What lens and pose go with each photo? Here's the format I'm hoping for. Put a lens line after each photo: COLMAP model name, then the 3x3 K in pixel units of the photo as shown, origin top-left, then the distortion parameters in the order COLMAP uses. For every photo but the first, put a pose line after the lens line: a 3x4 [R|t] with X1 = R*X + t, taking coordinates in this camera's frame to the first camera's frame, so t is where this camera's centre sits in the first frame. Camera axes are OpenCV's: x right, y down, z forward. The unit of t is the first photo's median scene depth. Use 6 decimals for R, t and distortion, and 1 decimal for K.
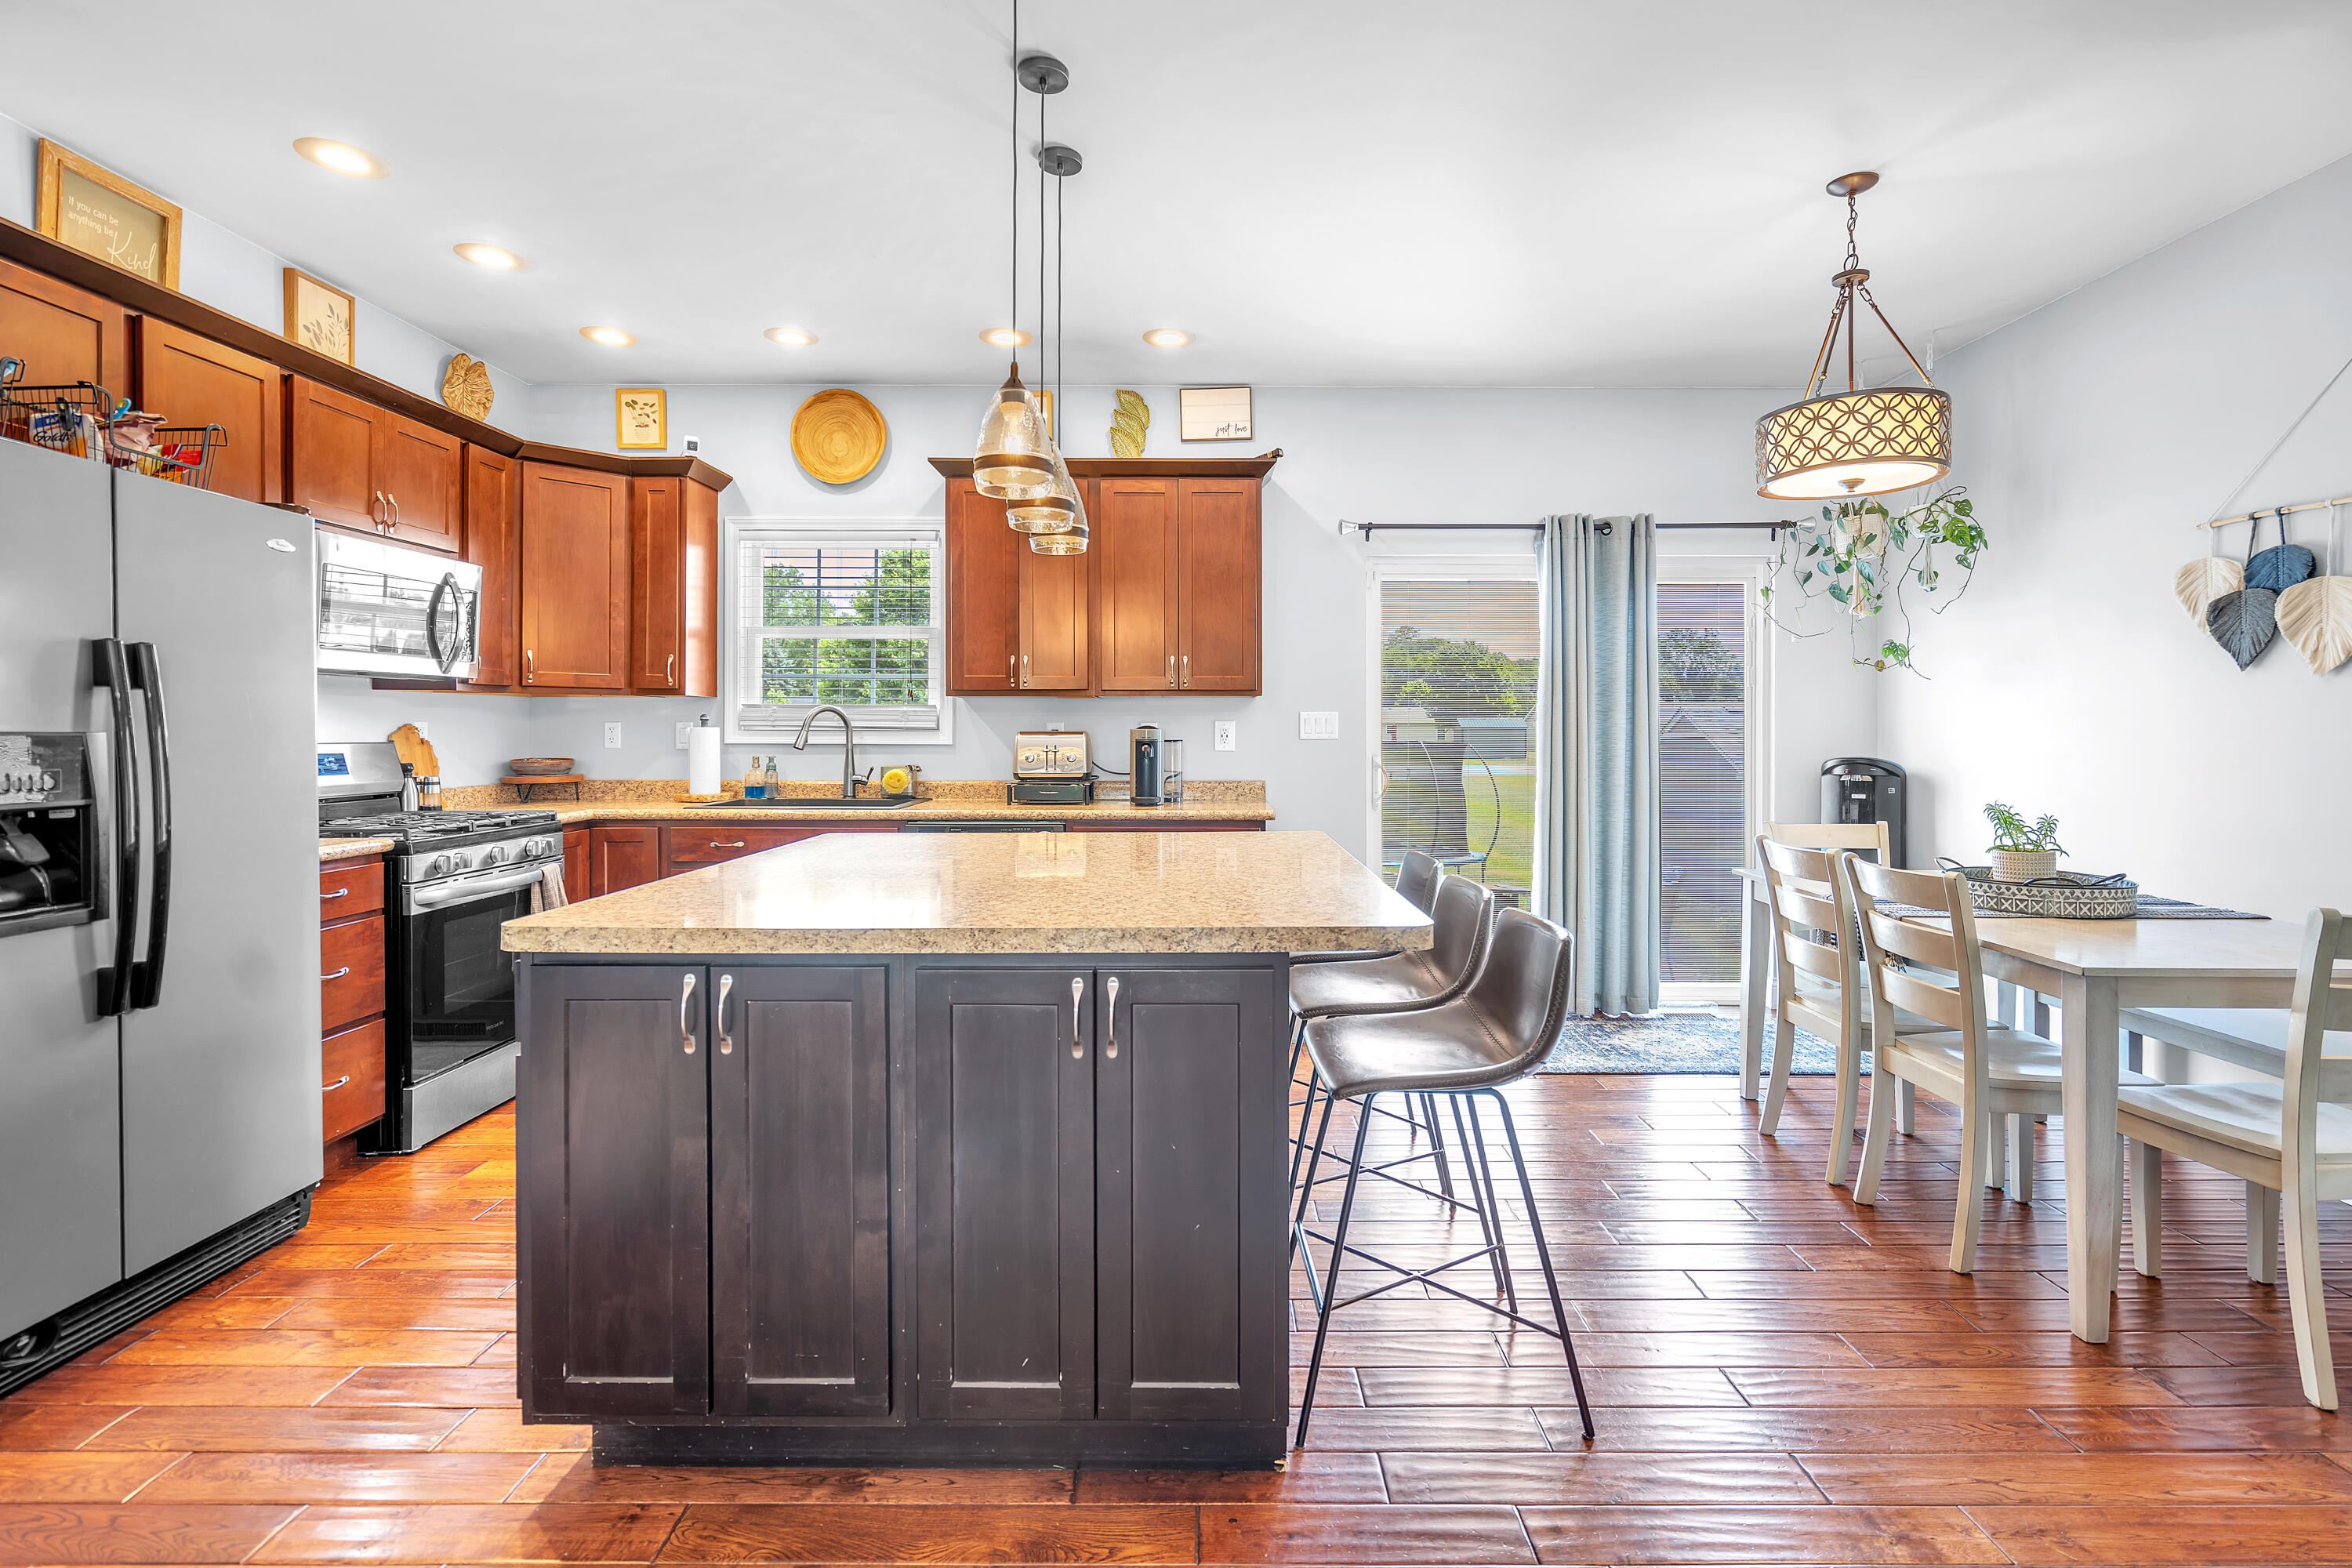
lens RADIAL K [[1093.4, 0, 1199.4], [0, 1093.4, 728.8], [0, 0, 1]] dist [-0.010377, 0.002951]
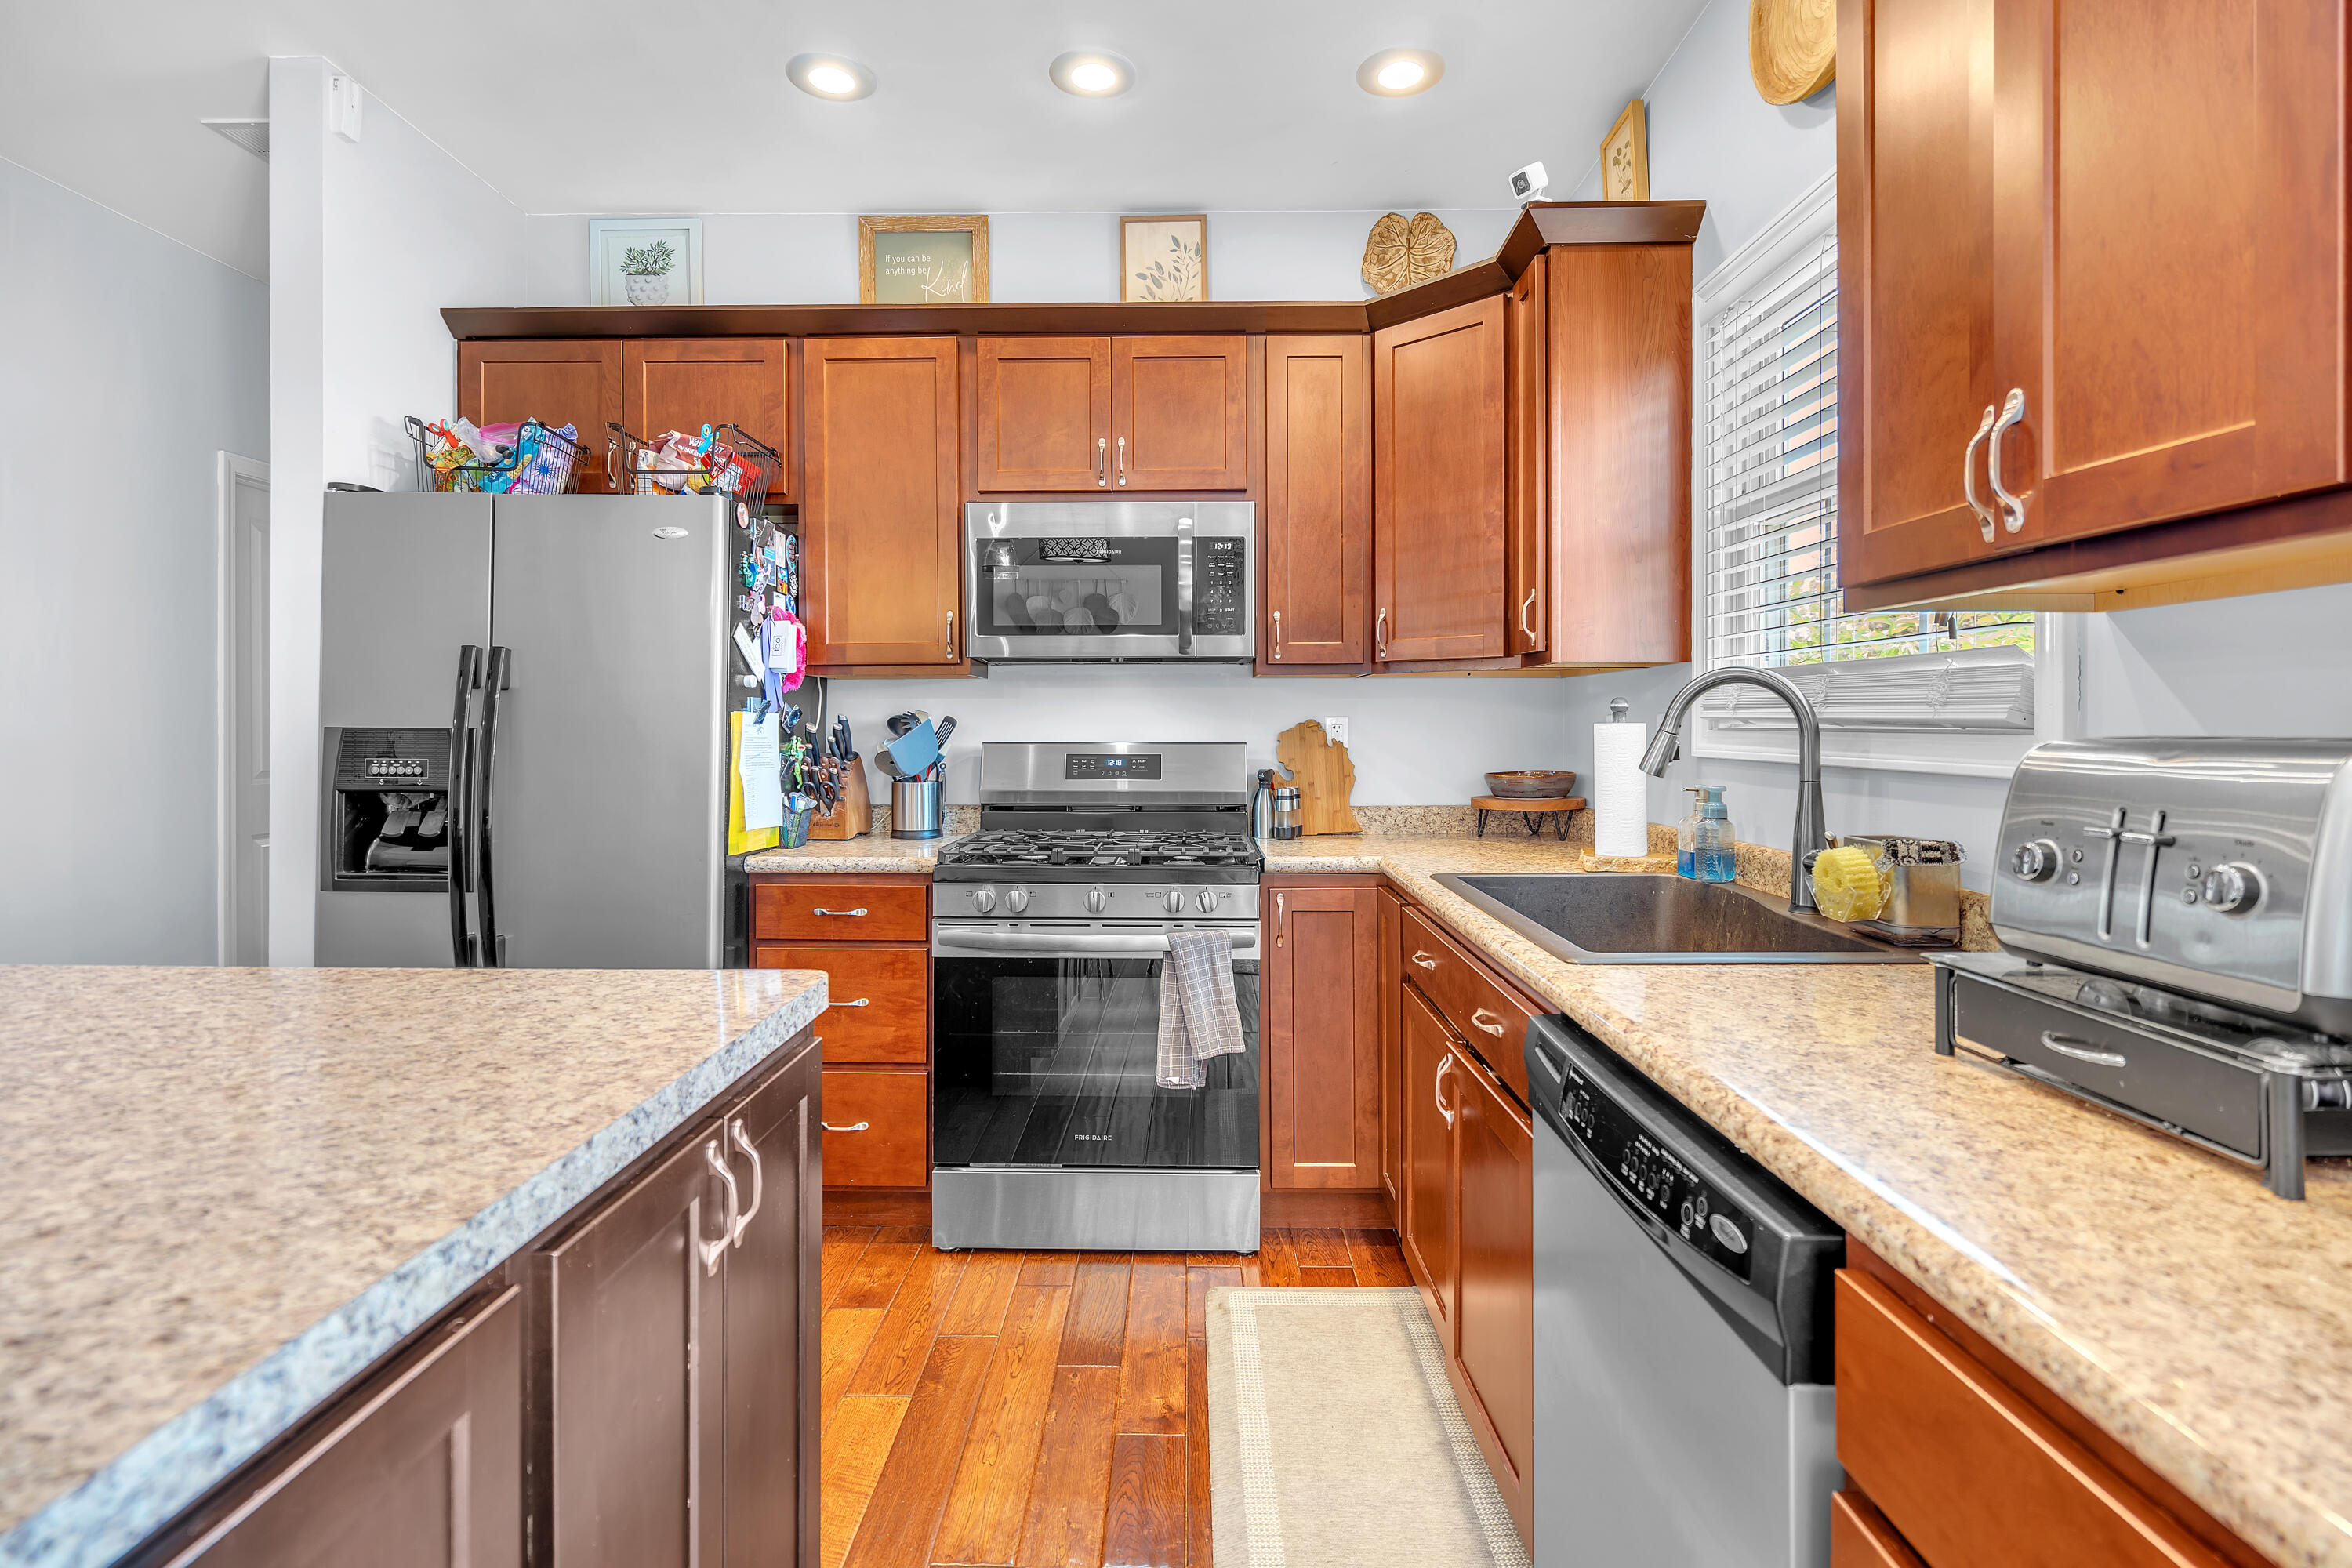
lens RADIAL K [[1093.4, 0, 1173.0], [0, 1093.4, 735.0], [0, 0, 1]] dist [-0.010377, 0.002951]
pose [[-0.012233, 0.007732, -0.999895, 0.059929], [0.000410, 0.999970, 0.007727, 0.000103], [0.999925, -0.000315, -0.012236, 0.825593]]
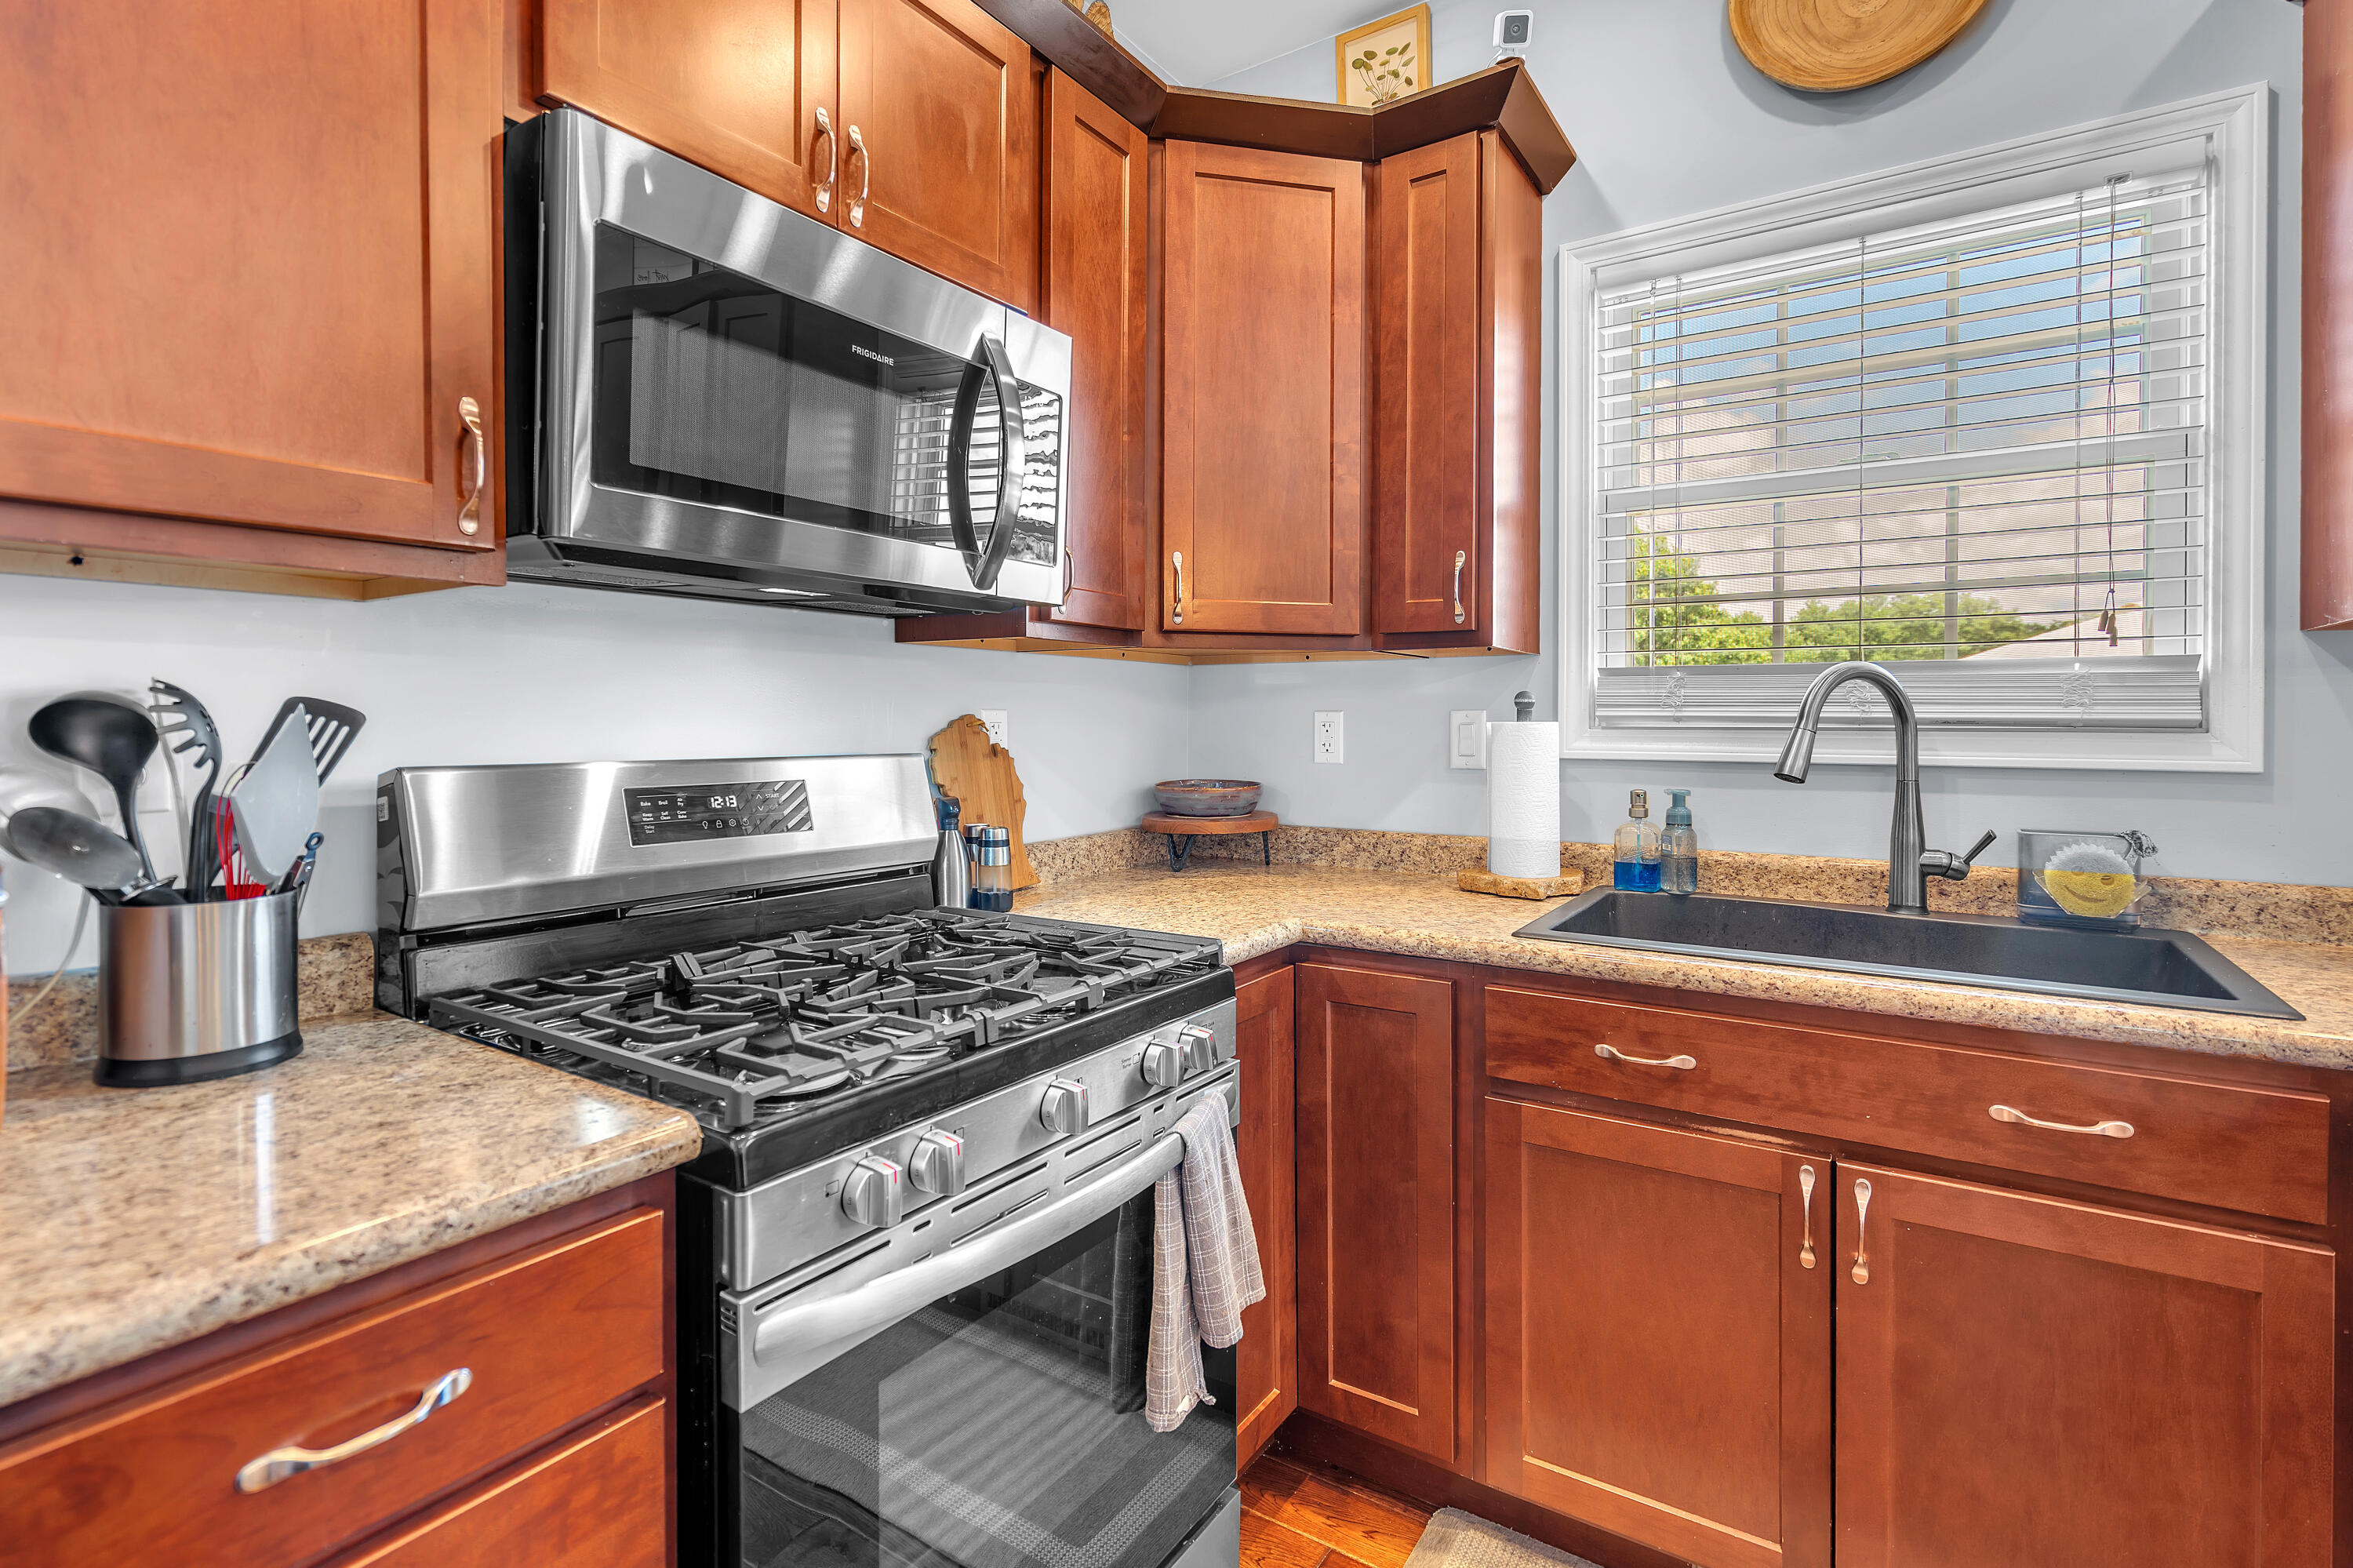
lens RADIAL K [[1093.9, 0, 1185.0], [0, 1093.9, 730.4], [0, 0, 1]] dist [-0.010377, 0.002951]
pose [[0.832084, 0.003607, -0.554638, -0.335815], [-0.000331, 0.999982, 0.006007, -0.000466], [0.554650, -0.004815, 0.832070, 0.582616]]
